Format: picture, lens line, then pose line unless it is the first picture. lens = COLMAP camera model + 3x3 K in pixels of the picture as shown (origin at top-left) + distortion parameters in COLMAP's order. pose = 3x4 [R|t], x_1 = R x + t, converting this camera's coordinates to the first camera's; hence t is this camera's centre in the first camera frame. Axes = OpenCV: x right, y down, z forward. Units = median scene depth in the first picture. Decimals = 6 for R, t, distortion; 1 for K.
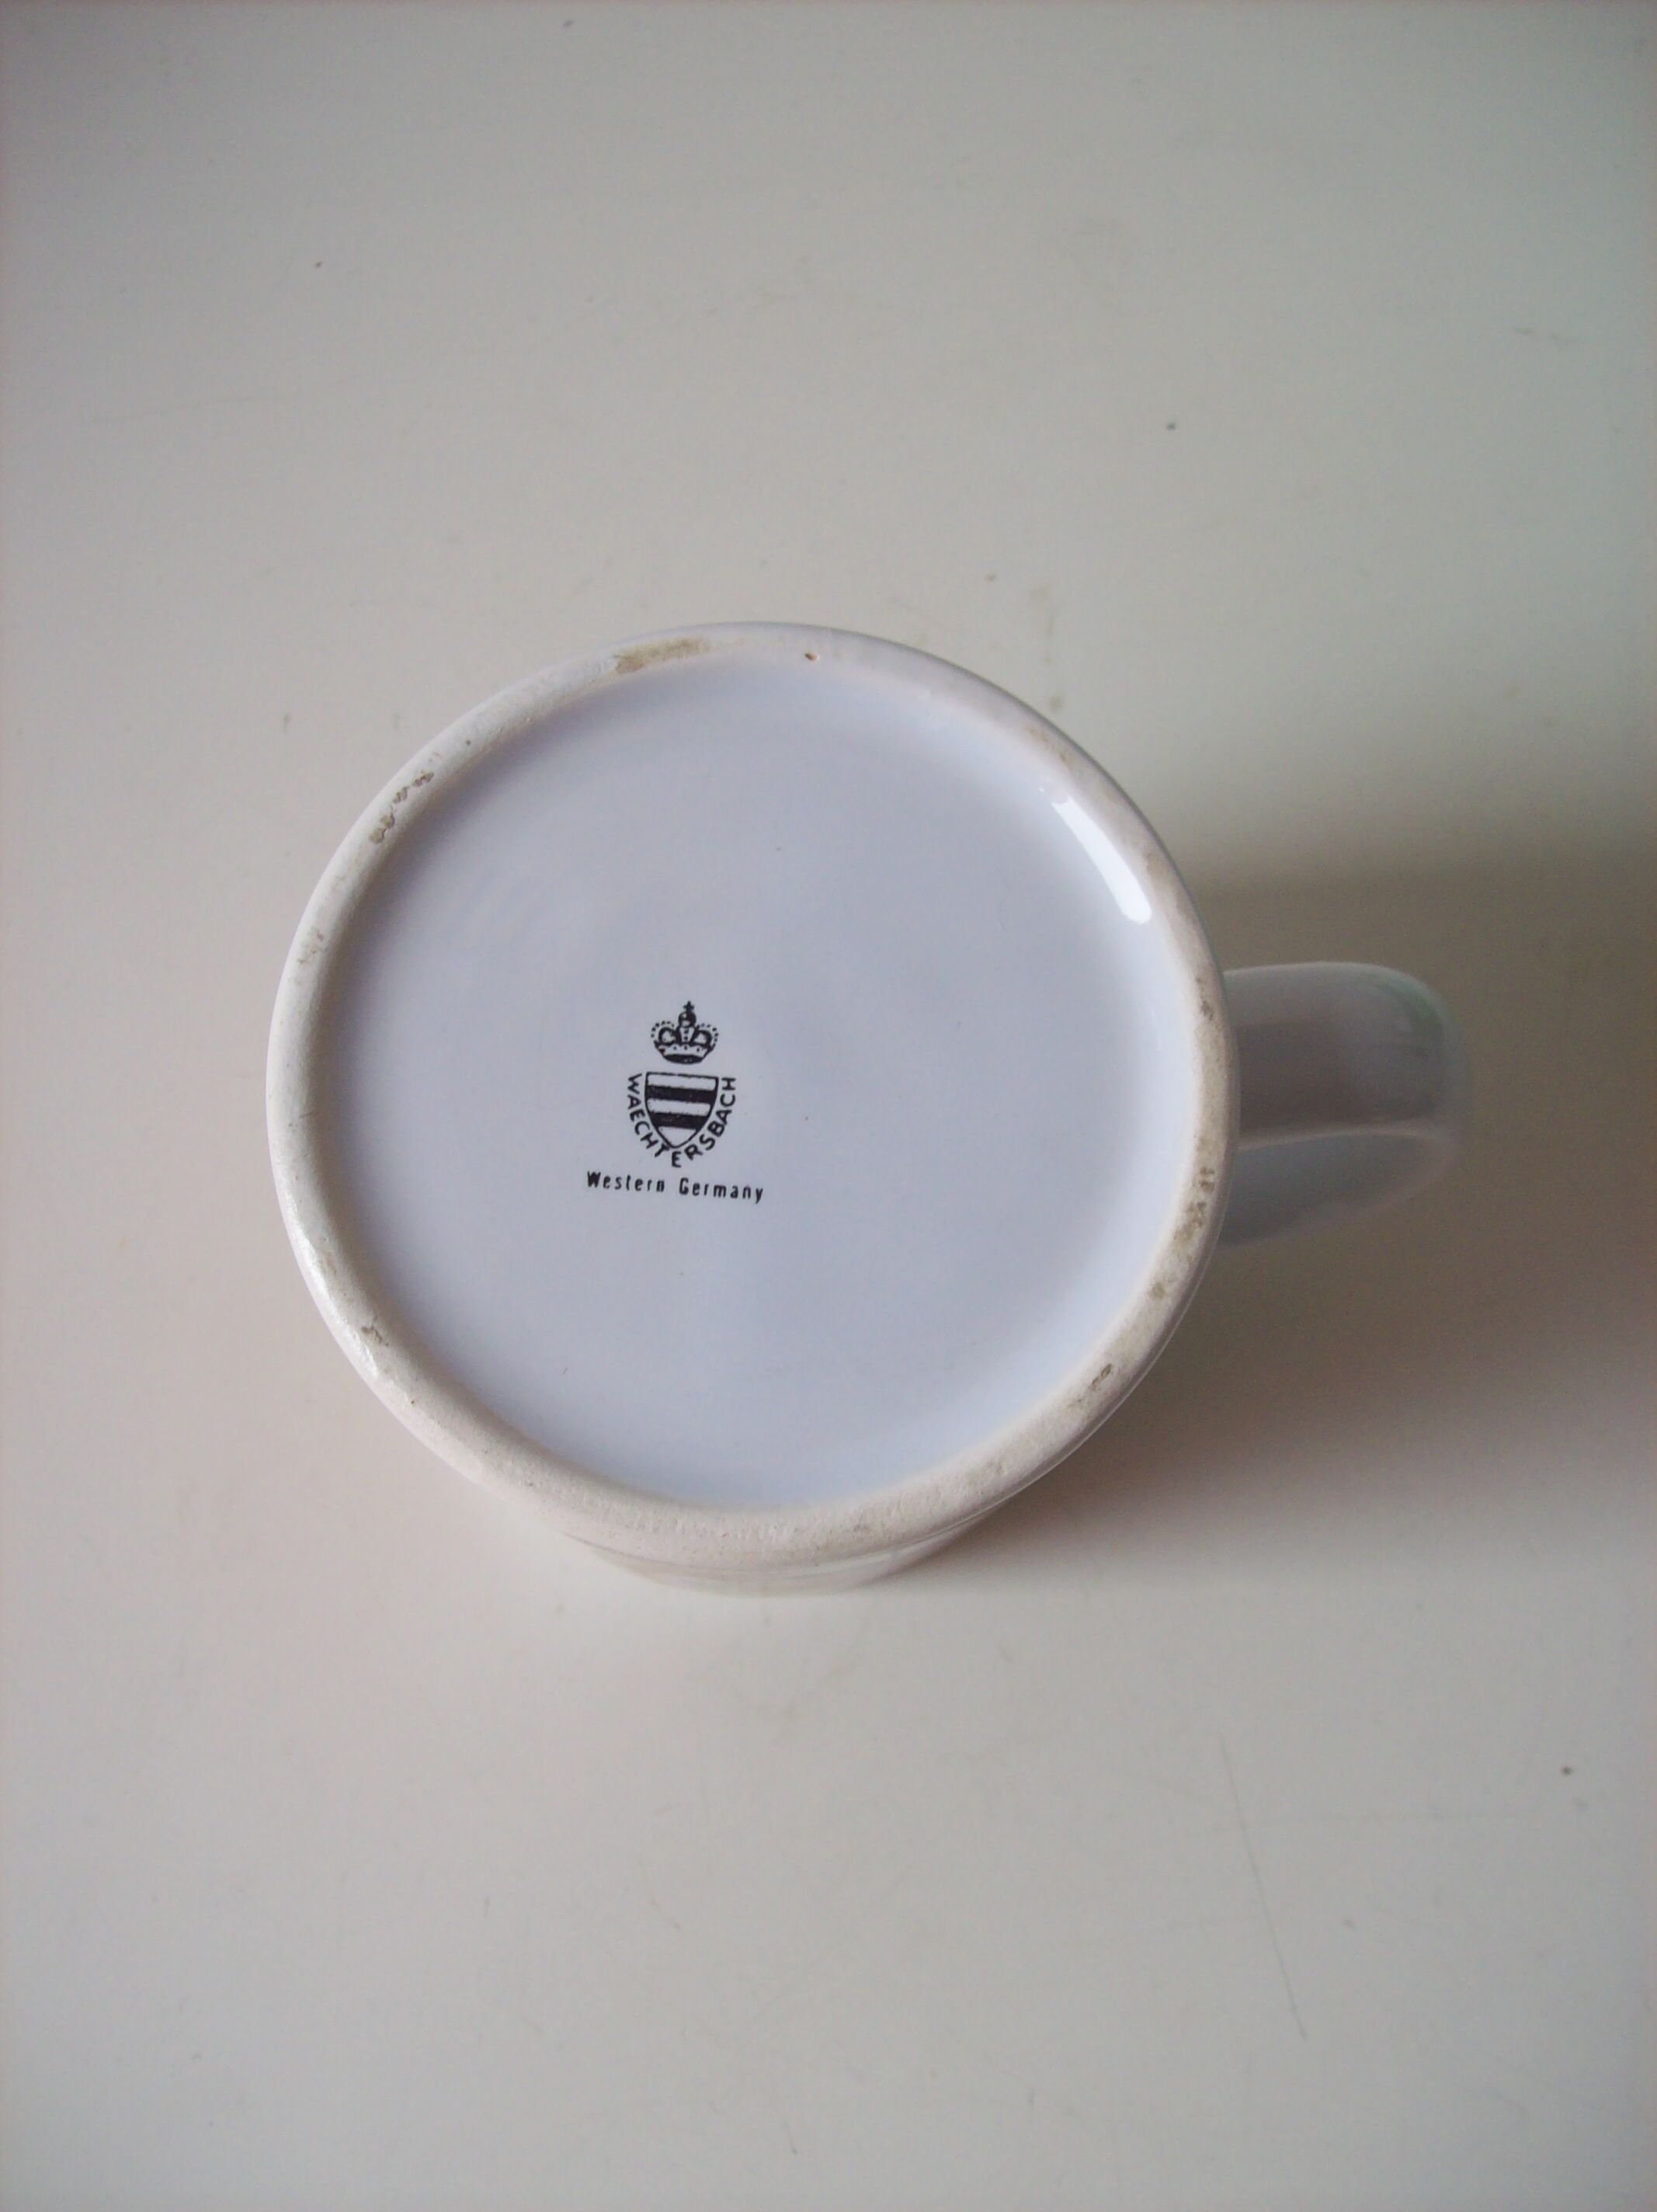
lens RADIAL K [[2326.0, 0, 828.5], [0, 2326.0, 1106.0], [0, 0, 1]] dist [-0.003999, 0.001842]
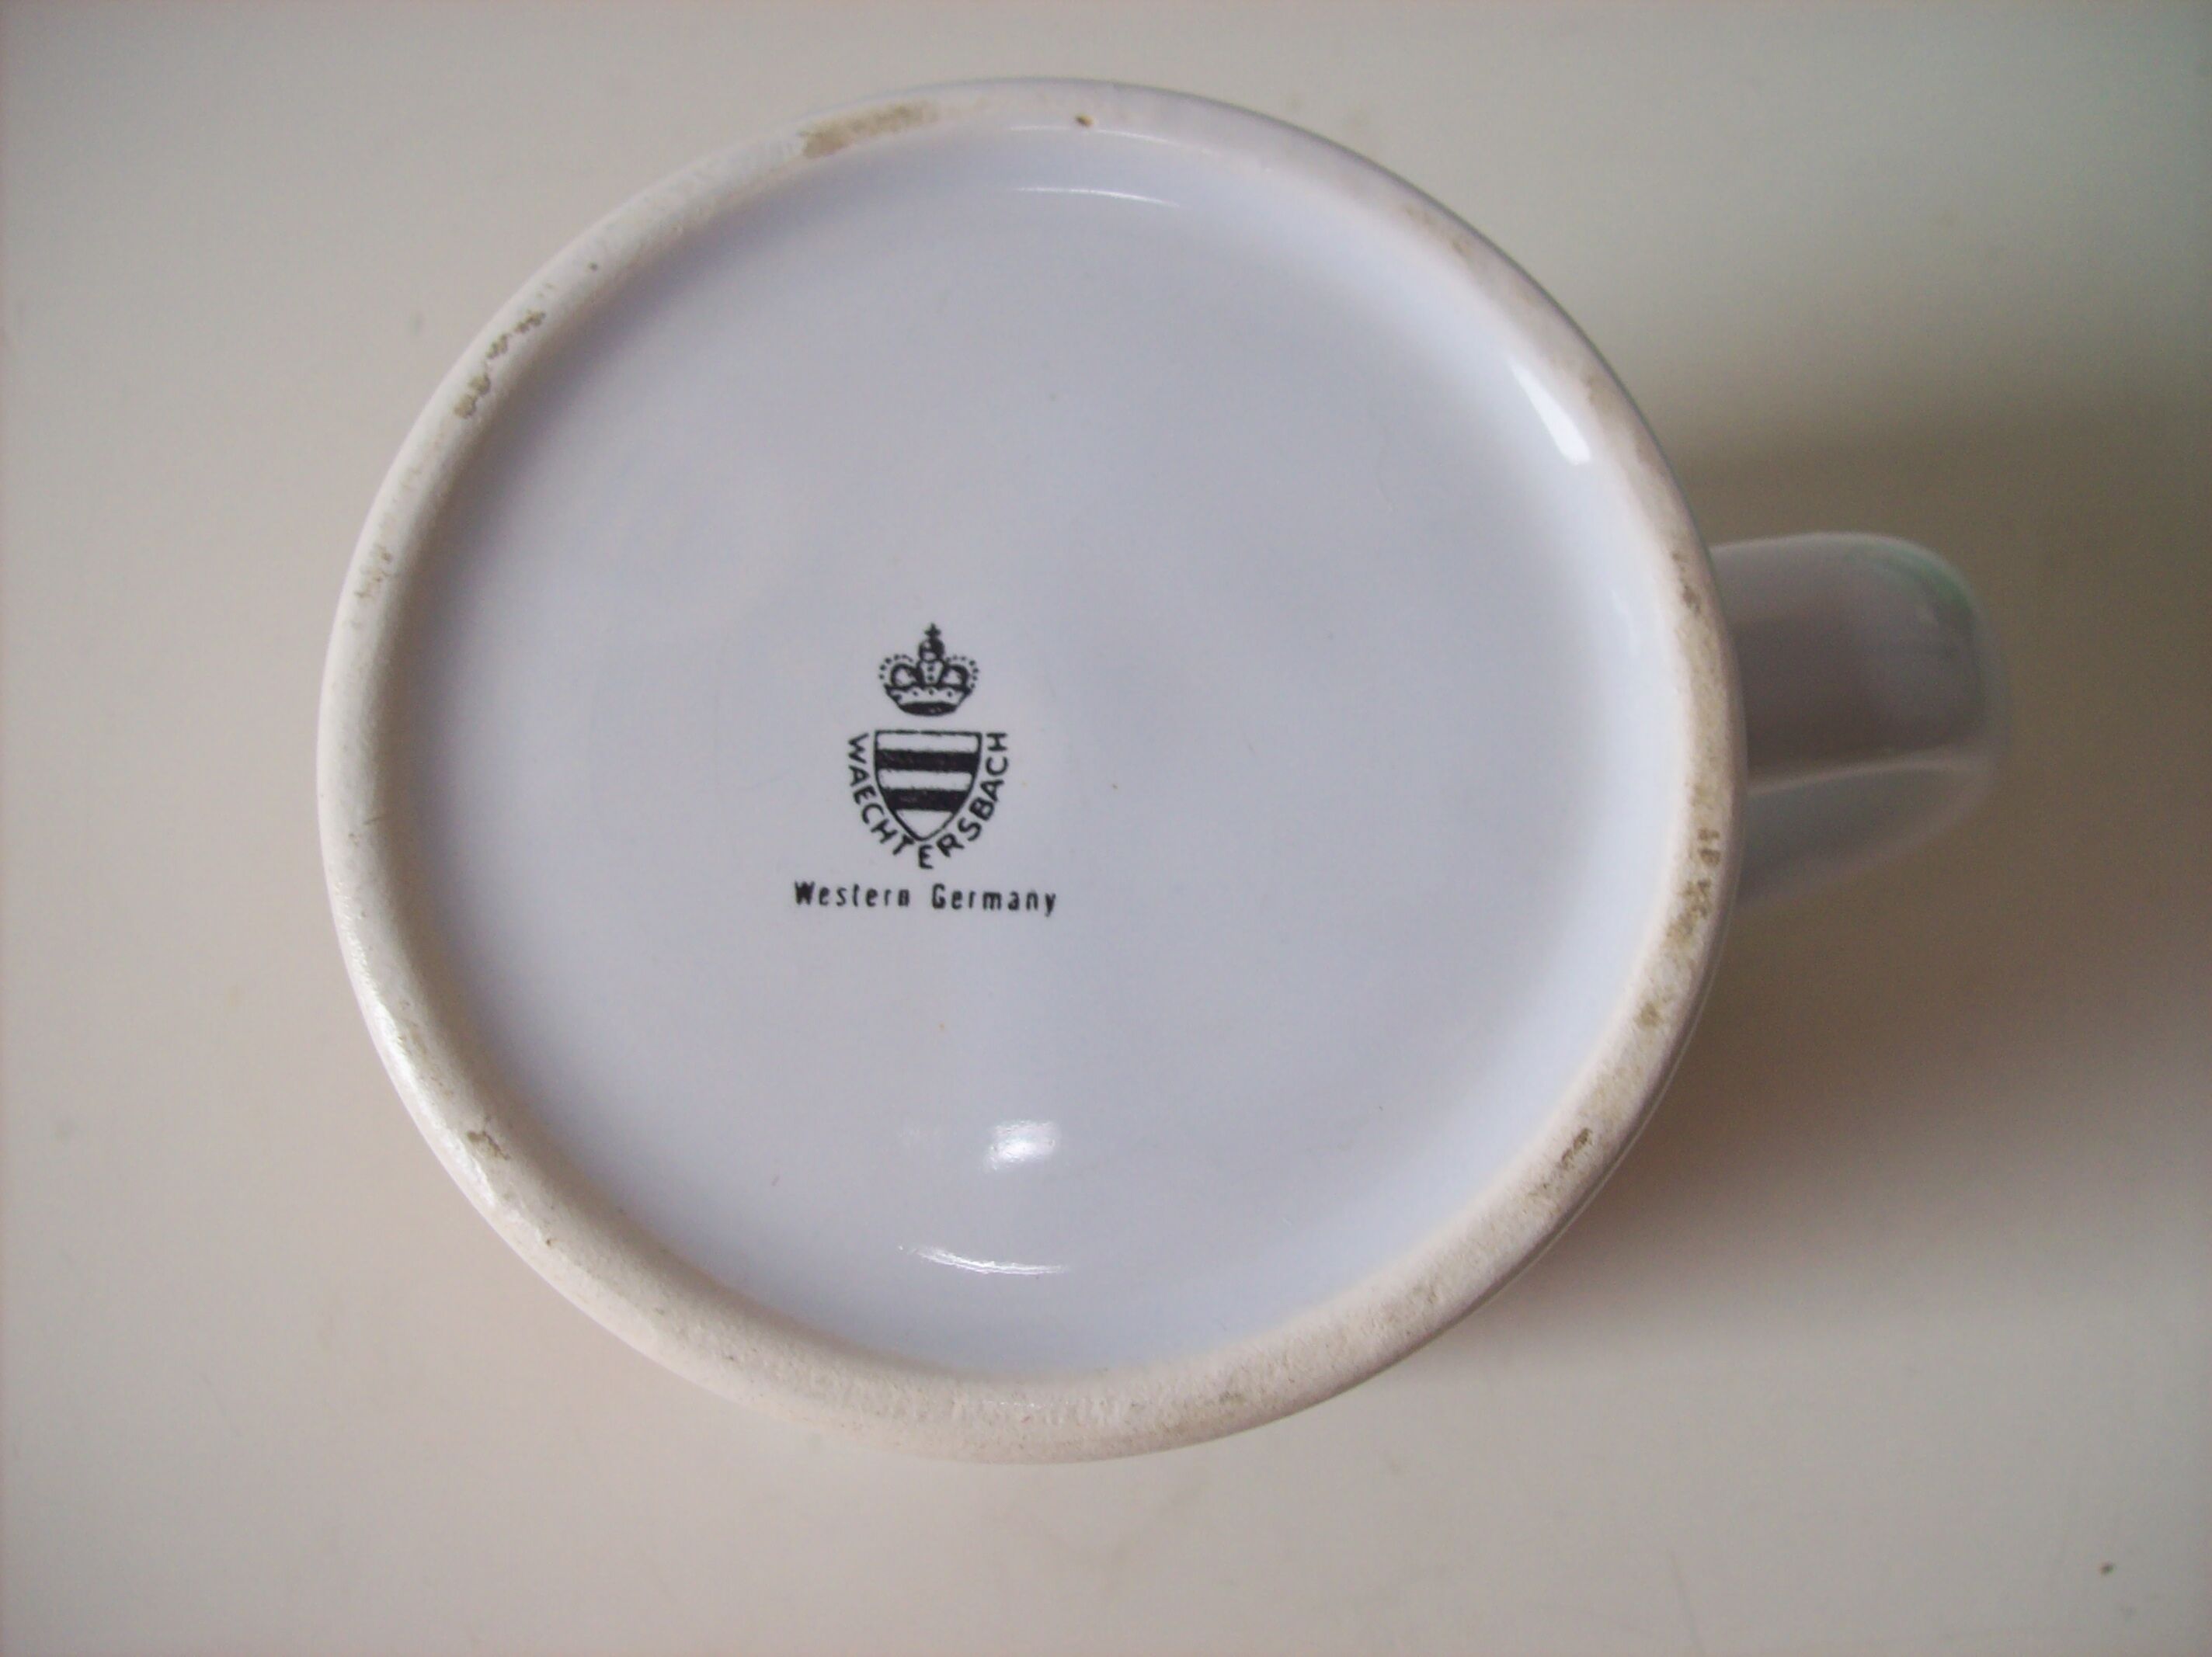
lens RADIAL K [[2234.8, 0, 1170.4], [0, 2234.8, 829.1], [0, 0, 1]] dist [-0.055093, -0.001733]
pose [[0.998312, -0.051585, 0.026677, -0.011215], [0.050894, 0.998367, 0.025962, 0.001572], [-0.027973, -0.024560, 0.999307, 0.349472]]
